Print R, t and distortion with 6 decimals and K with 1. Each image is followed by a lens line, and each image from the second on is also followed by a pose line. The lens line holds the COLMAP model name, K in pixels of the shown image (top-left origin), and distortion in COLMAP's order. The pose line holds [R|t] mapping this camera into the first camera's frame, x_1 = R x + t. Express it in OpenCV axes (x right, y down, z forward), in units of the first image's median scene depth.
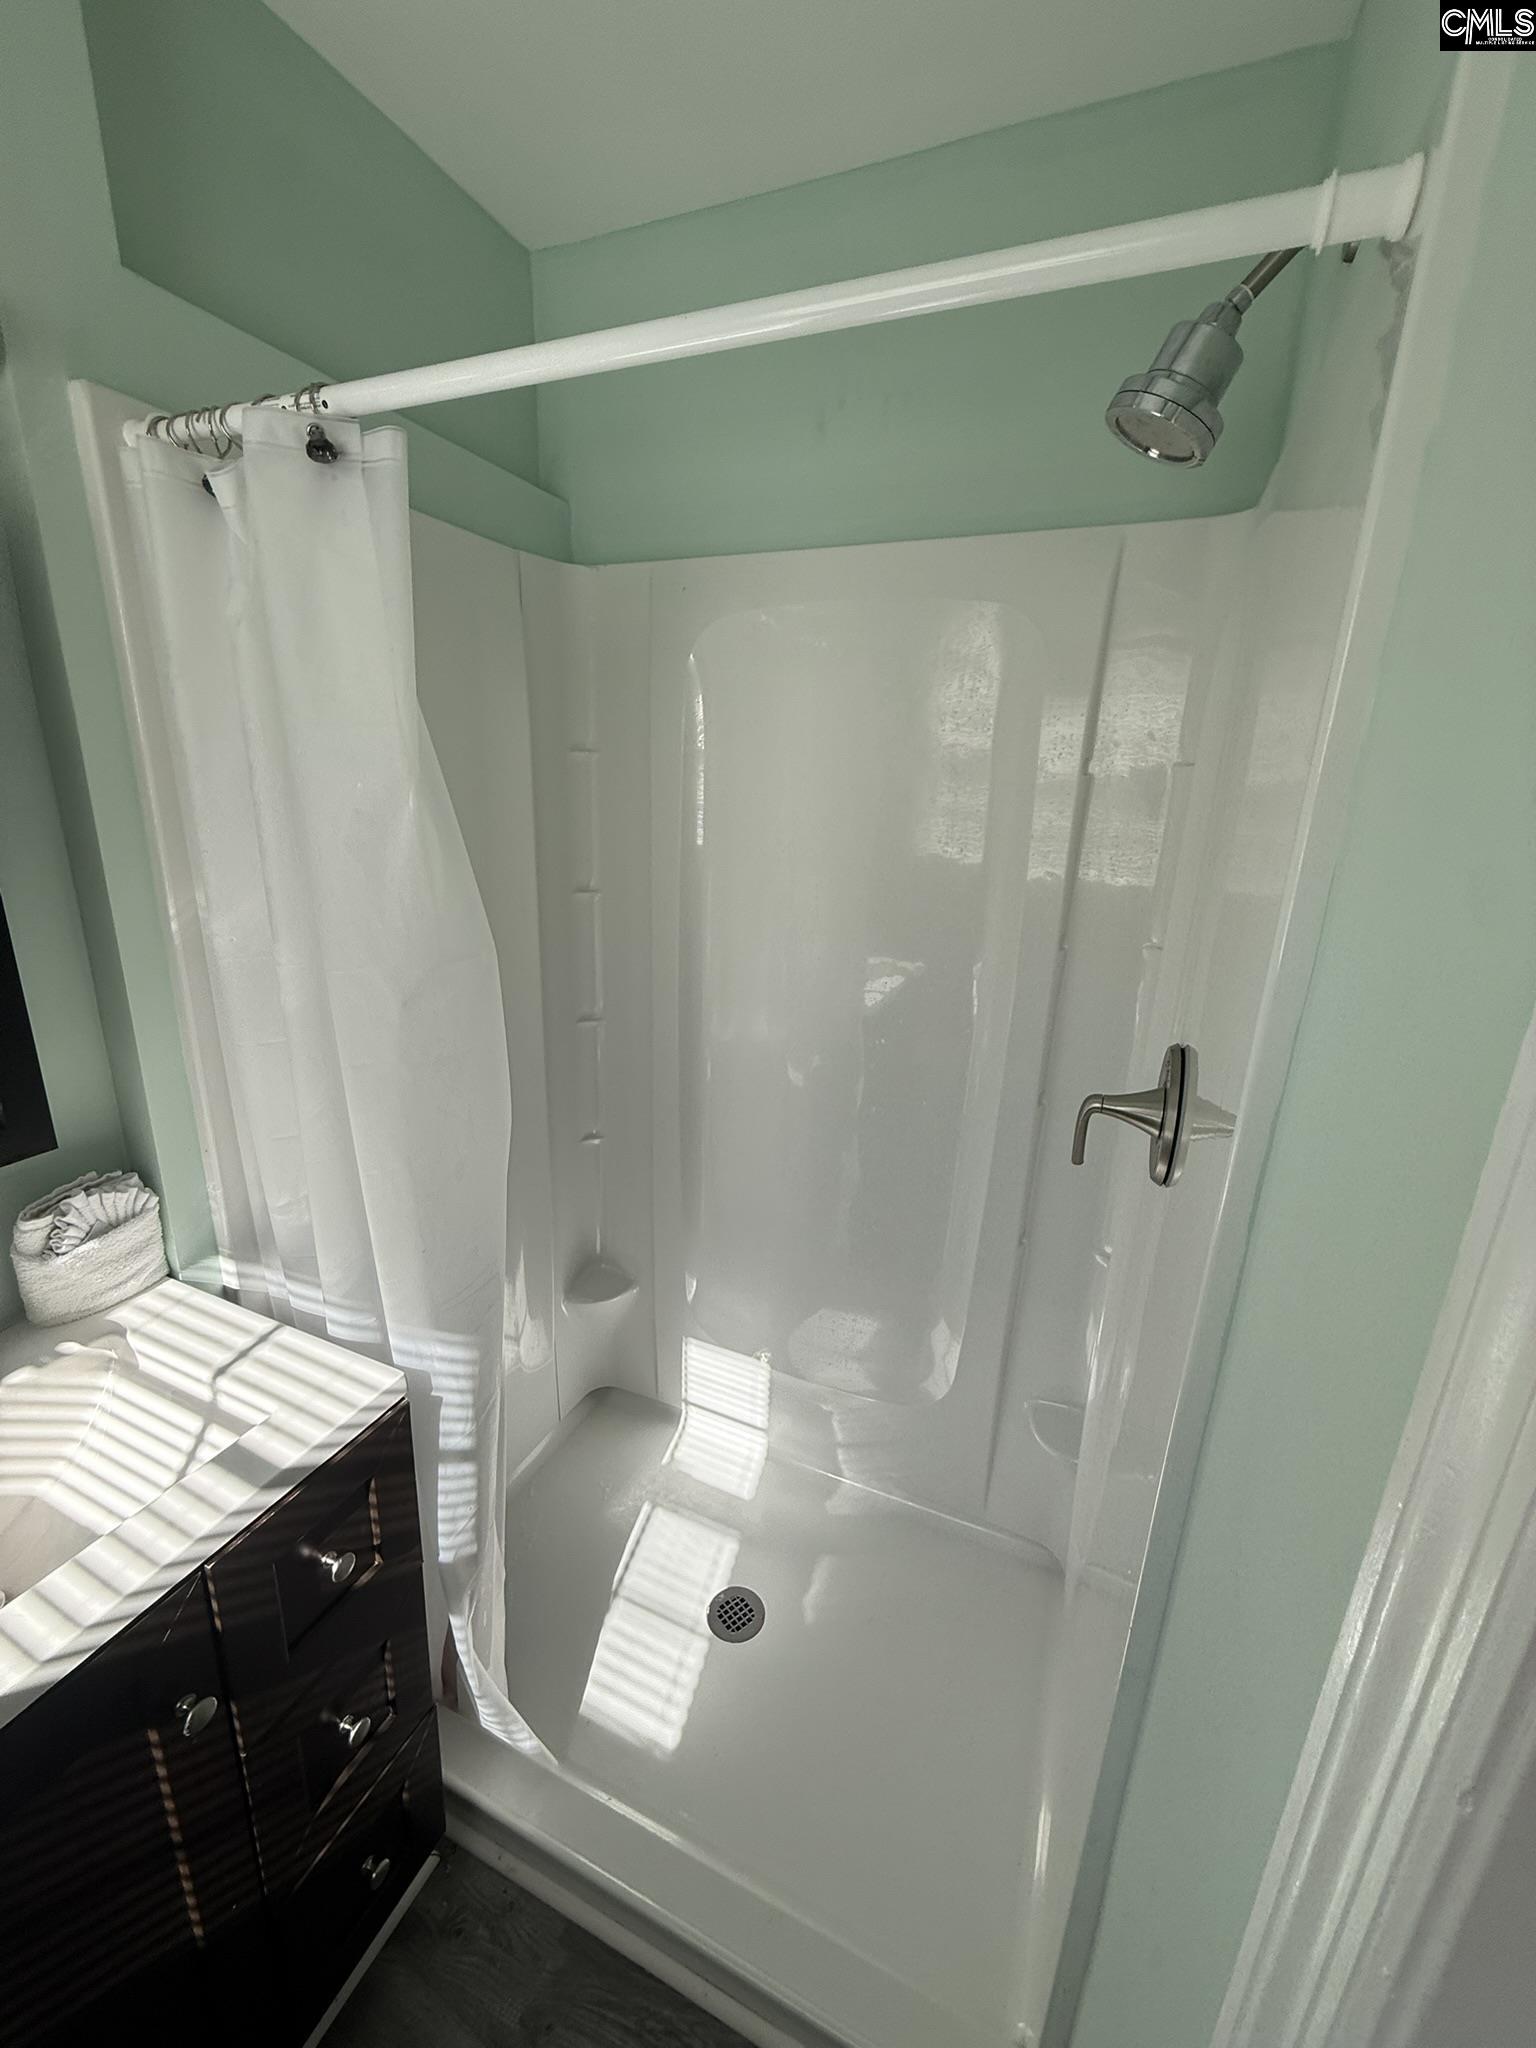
lens RADIAL K [[810.7, 0, 763.6], [0, 810.7, 1029.8], [0, 0, 1]] dist [-0.010287, 0.002937]
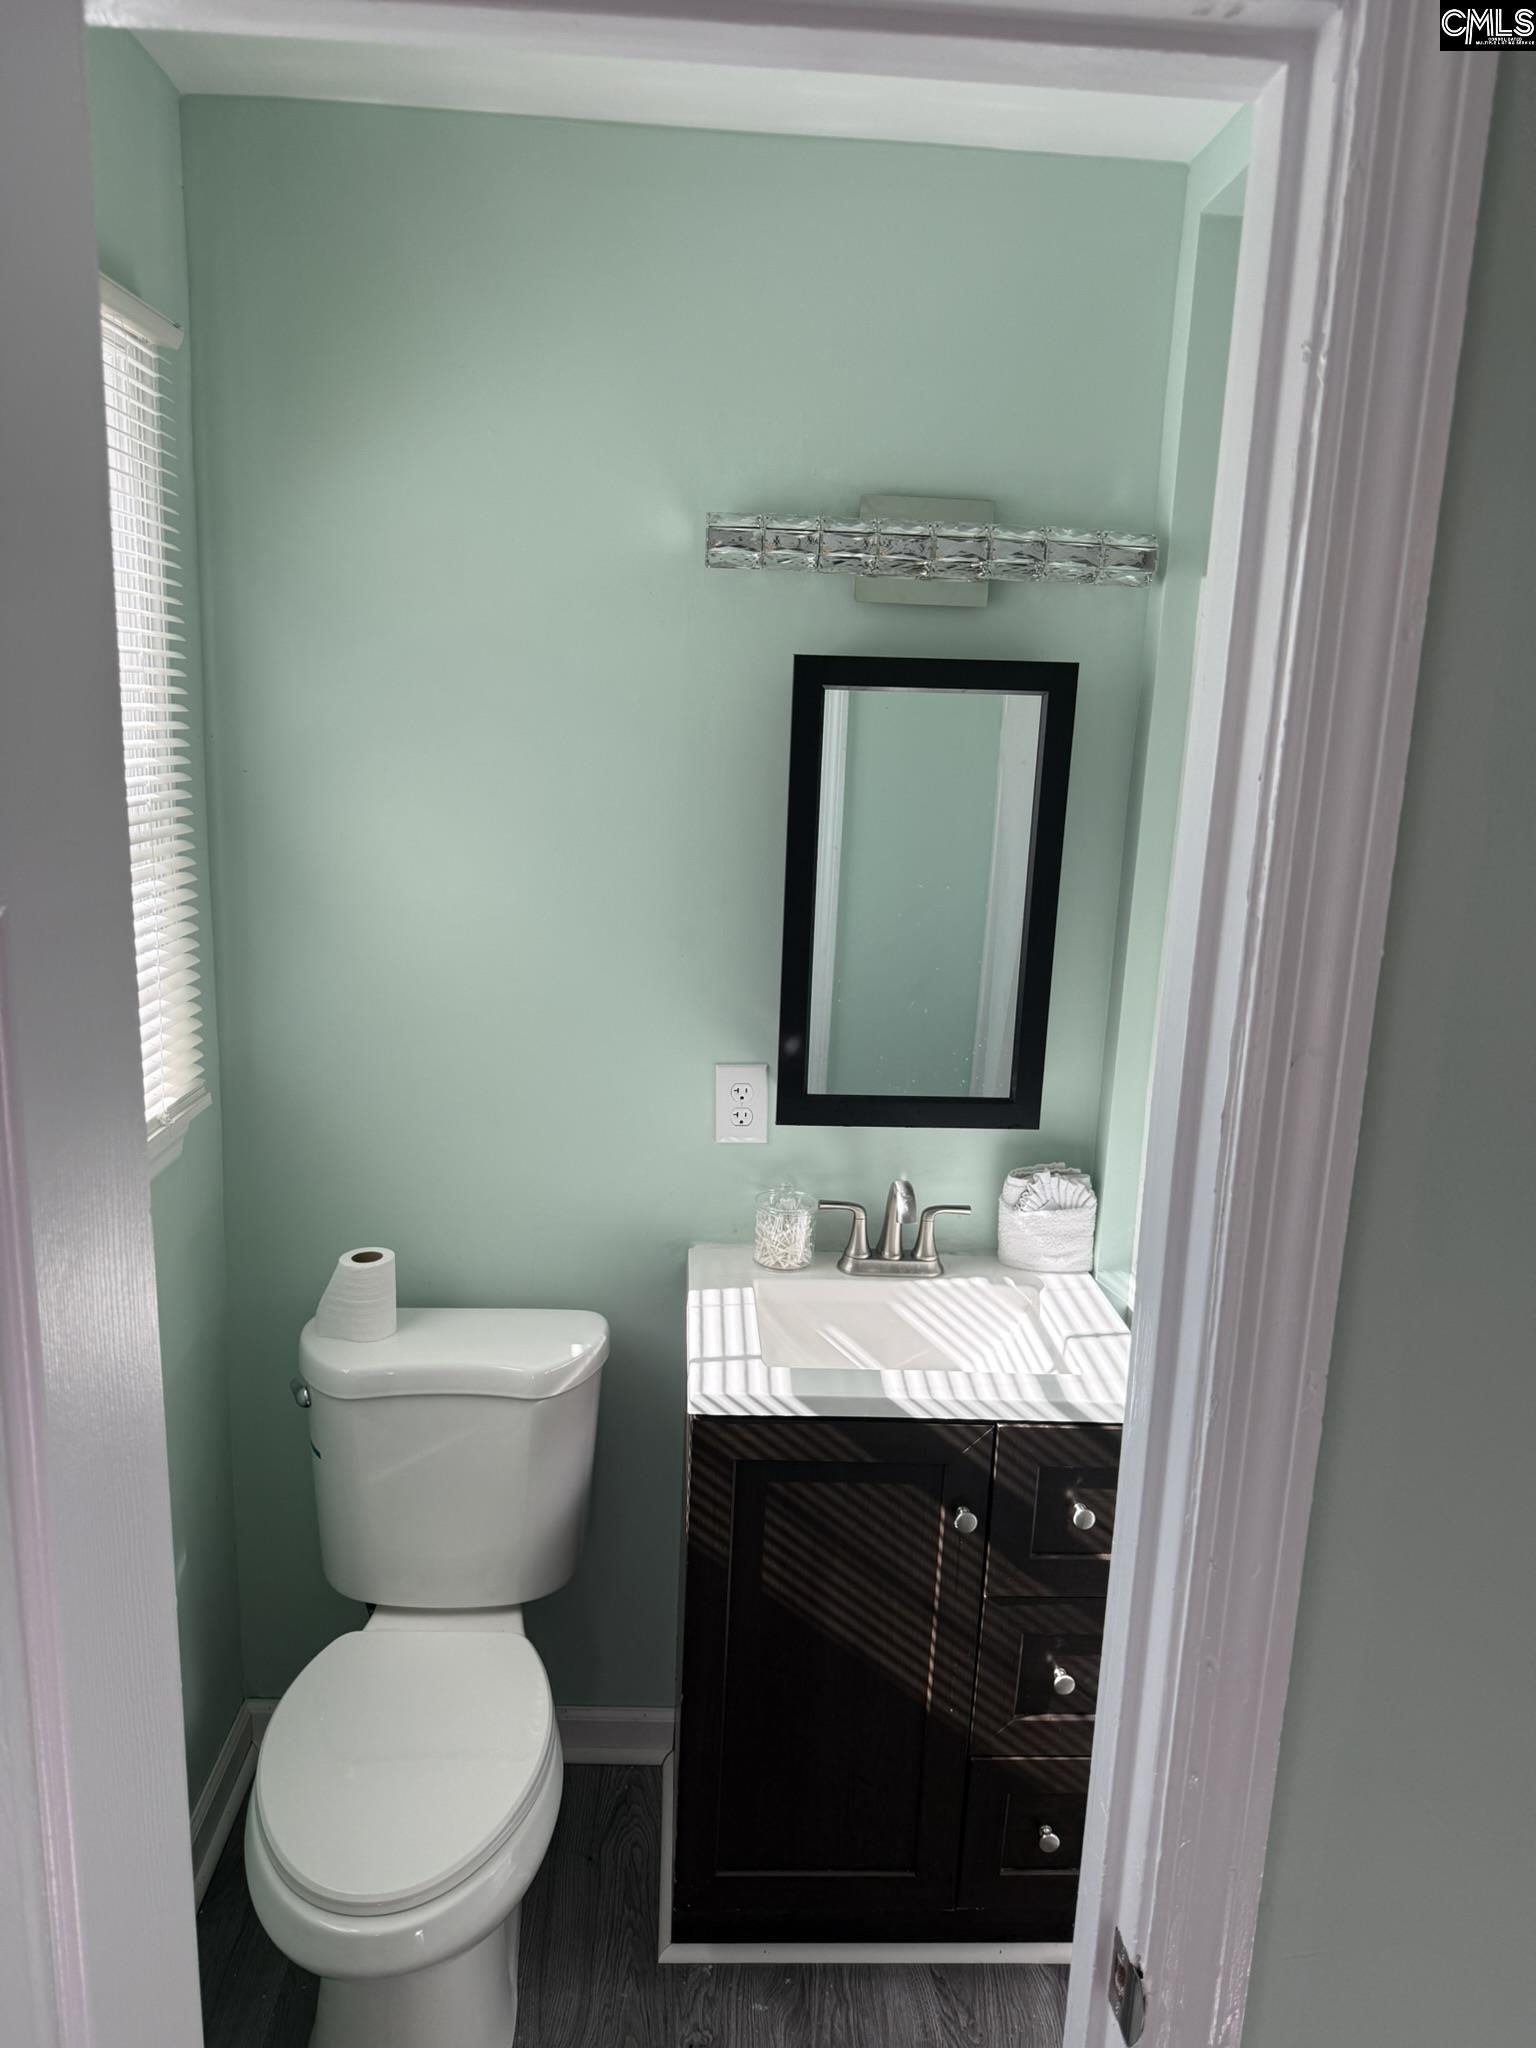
lens RADIAL K [[1438.1, 0, 766.2], [0, 1438.1, 1027.9], [0, 0, 1]] dist [0.014298, -0.024741]
pose [[0.440905, 0.162328, -0.882752, 0.982657], [-0.269062, 0.962183, 0.042547, -0.000892], [0.856276, 0.218756, 0.467908, -0.544494]]
